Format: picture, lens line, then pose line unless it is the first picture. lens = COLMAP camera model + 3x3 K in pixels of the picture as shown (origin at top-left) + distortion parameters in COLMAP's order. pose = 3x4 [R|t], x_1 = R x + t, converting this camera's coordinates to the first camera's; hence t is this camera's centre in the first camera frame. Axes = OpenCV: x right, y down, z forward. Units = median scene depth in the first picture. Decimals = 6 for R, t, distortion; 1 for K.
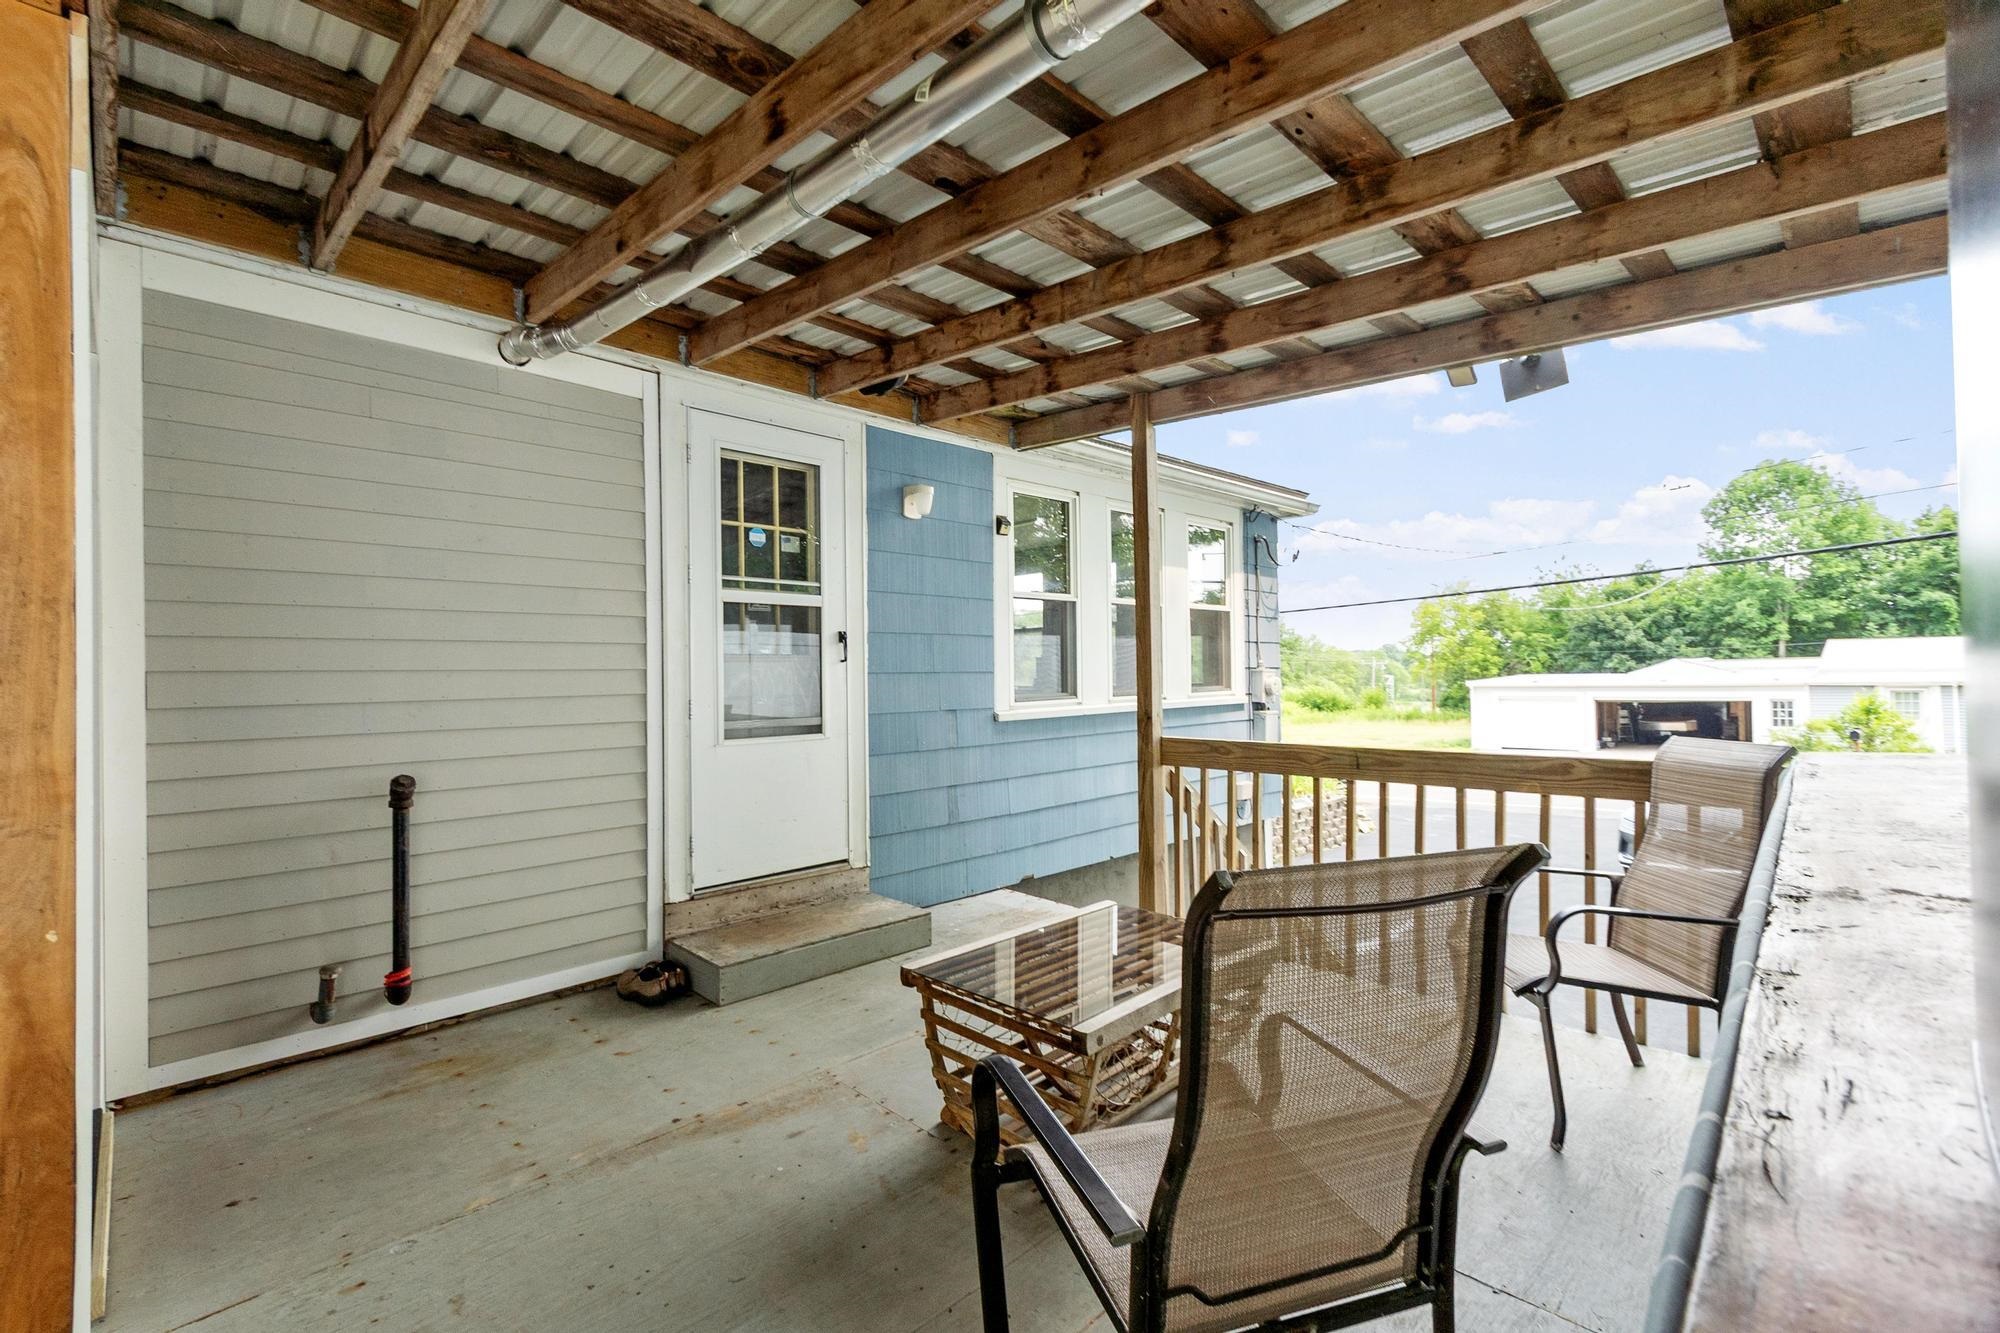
lens RADIAL K [[875.2, 0, 951.6], [0, 875.2, 663.1], [0, 0, 1]] dist [0.003659, -0.000050]
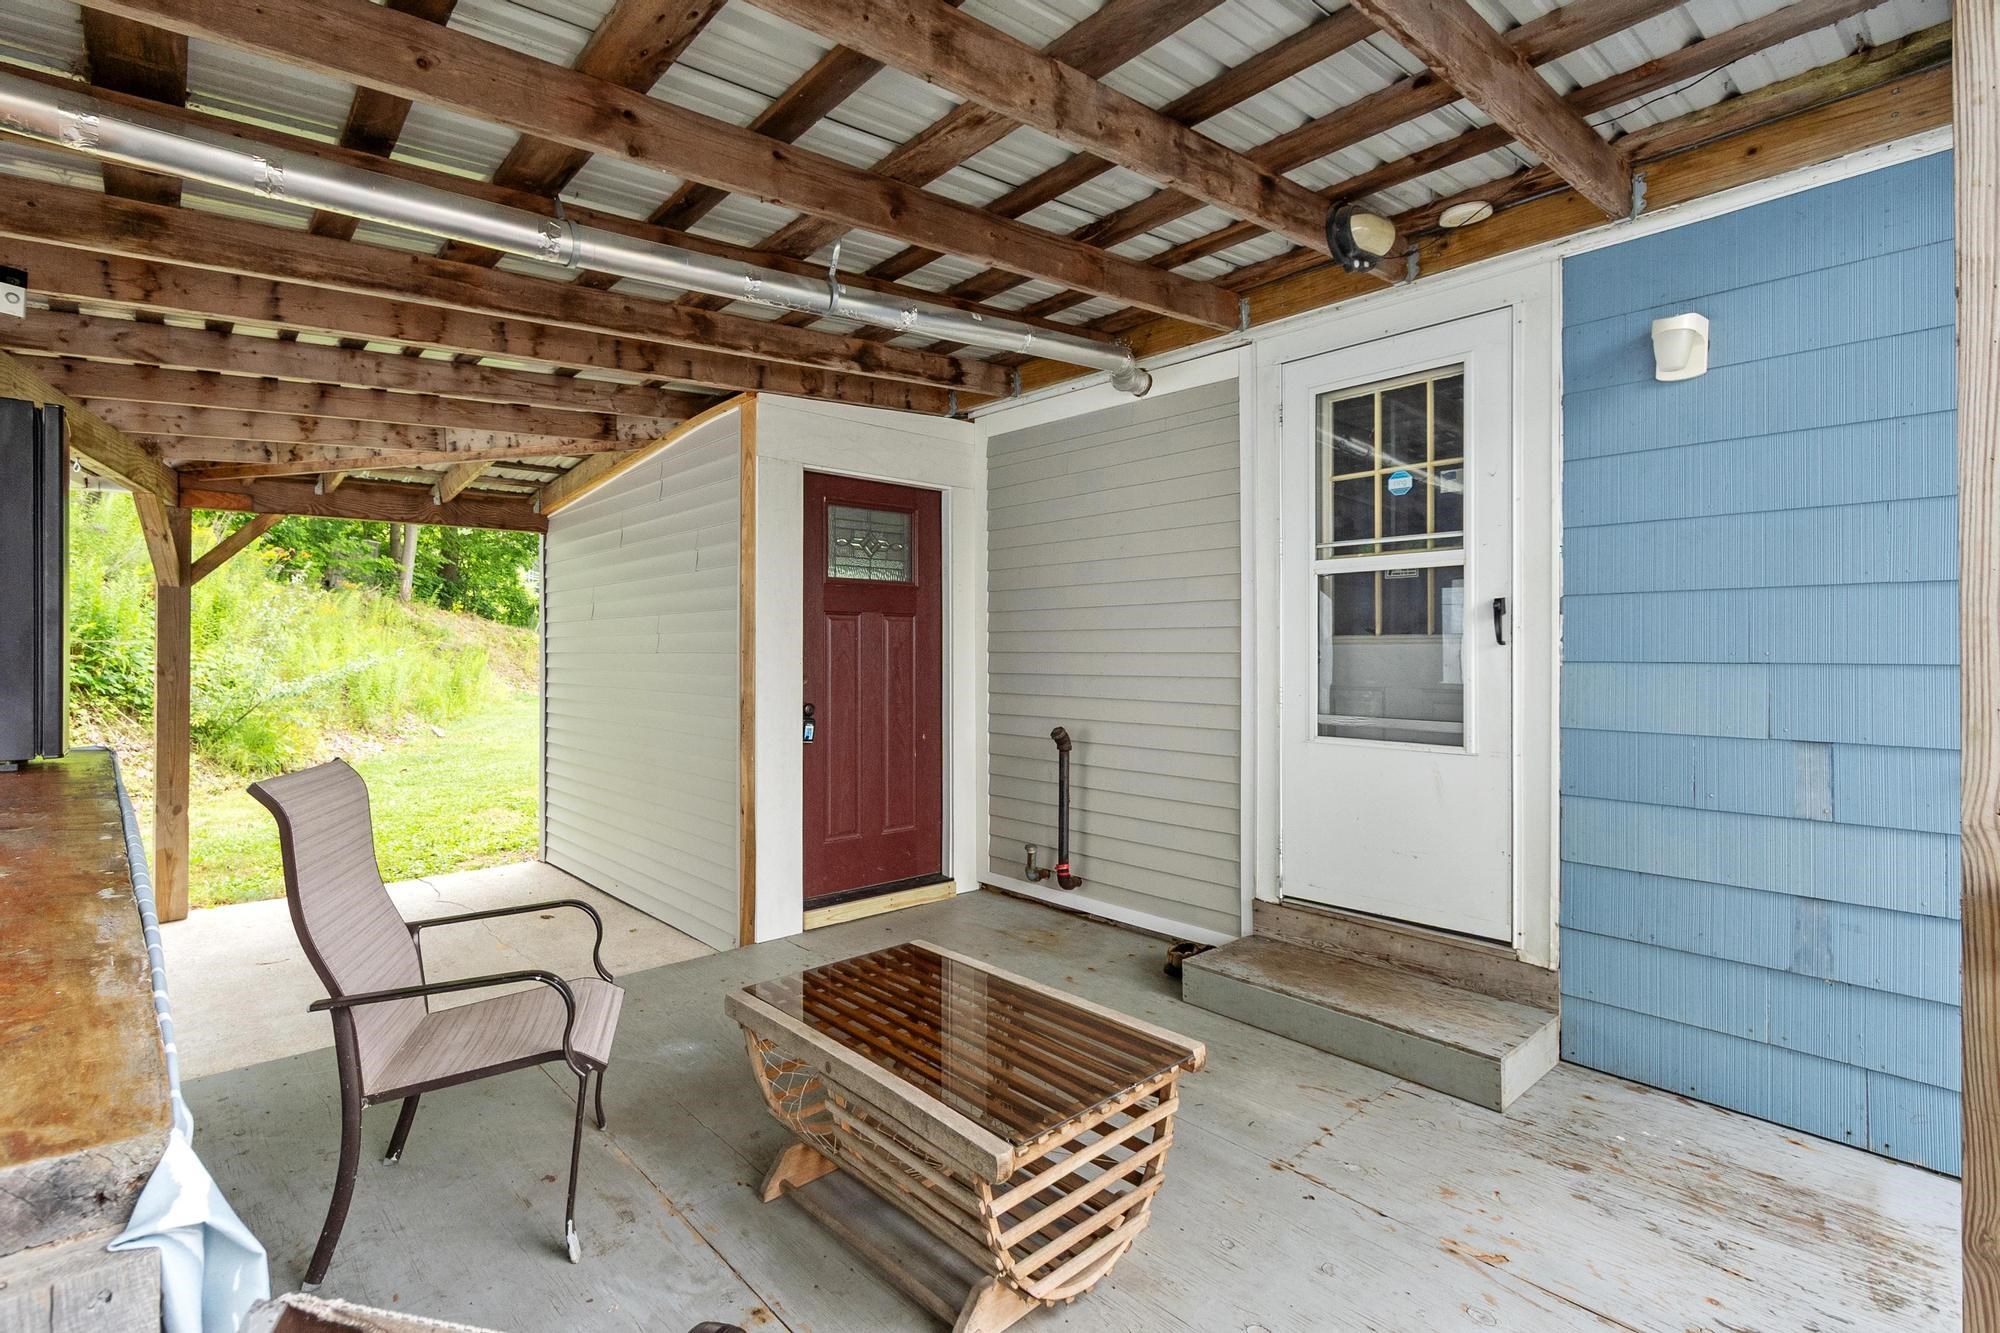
lens RADIAL K [[974.9, 0, 1010.2], [0, 974.9, 661.1], [0, 0, 1]] dist [-0.000510, -0.000093]
pose [[-0.040042, 0.020157, -0.998995, 0.709253], [0.008300, 0.999769, 0.019840, -0.007250], [0.999164, -0.007497, -0.040200, 0.742548]]
